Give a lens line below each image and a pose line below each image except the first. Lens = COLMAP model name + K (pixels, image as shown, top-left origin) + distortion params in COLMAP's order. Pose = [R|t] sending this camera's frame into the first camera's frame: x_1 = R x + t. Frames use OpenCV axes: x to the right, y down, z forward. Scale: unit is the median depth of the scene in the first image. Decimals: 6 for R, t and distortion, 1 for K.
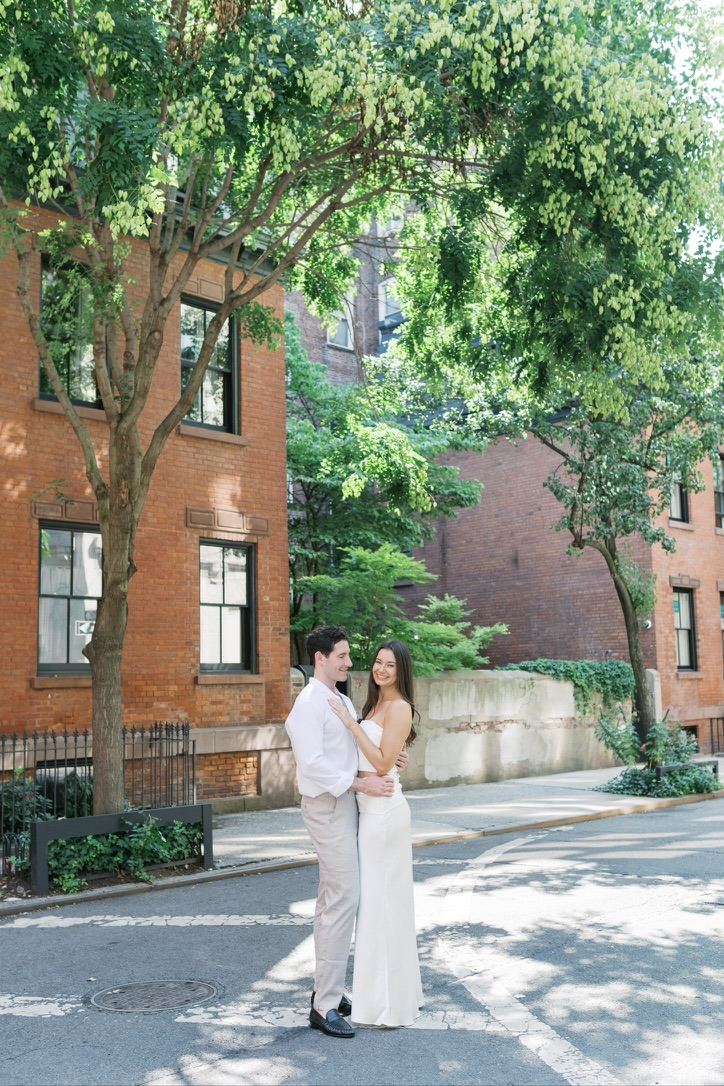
lens RADIAL K [[1151.0, 0, 361.4], [0, 1151.0, 470.7], [0, 0, 1]] dist [-0.003810, 0.011433]
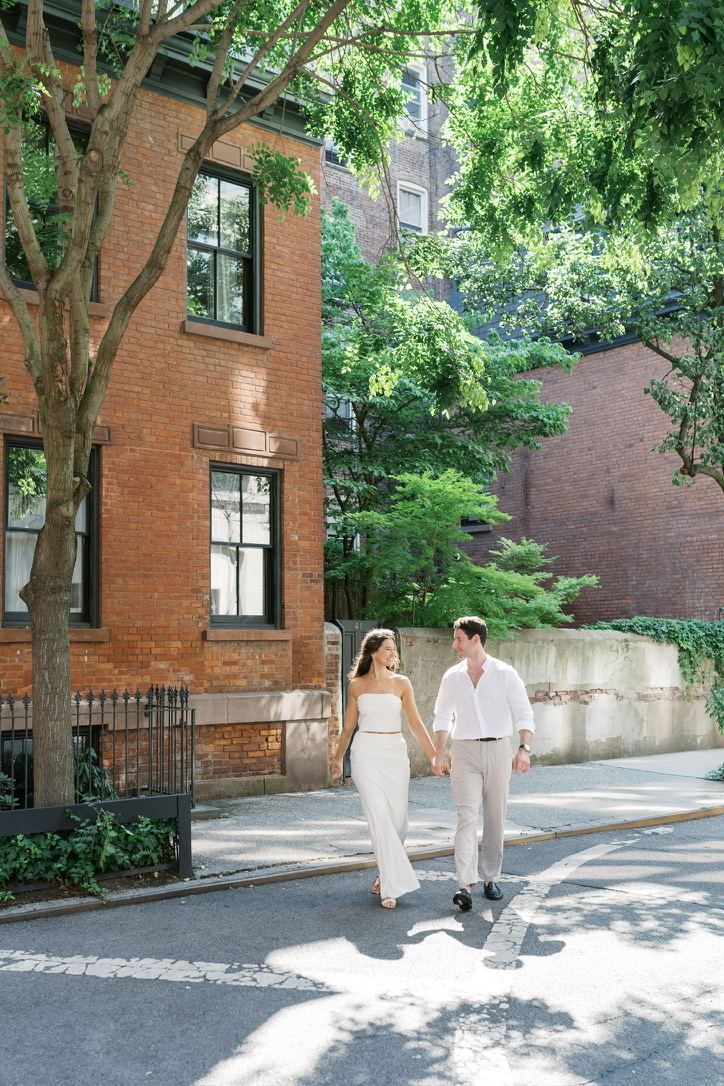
lens RADIAL K [[1135.9, 0, 362.2], [0, 1135.9, 541.2], [0, 0, 1]] dist [0.003376, 0.005772]
pose [[0.995795, 0.006691, -0.091361, 0.038991], [0.001813, 0.995694, 0.092685, 0.040105], [0.091587, -0.092461, 0.991495, 0.212892]]
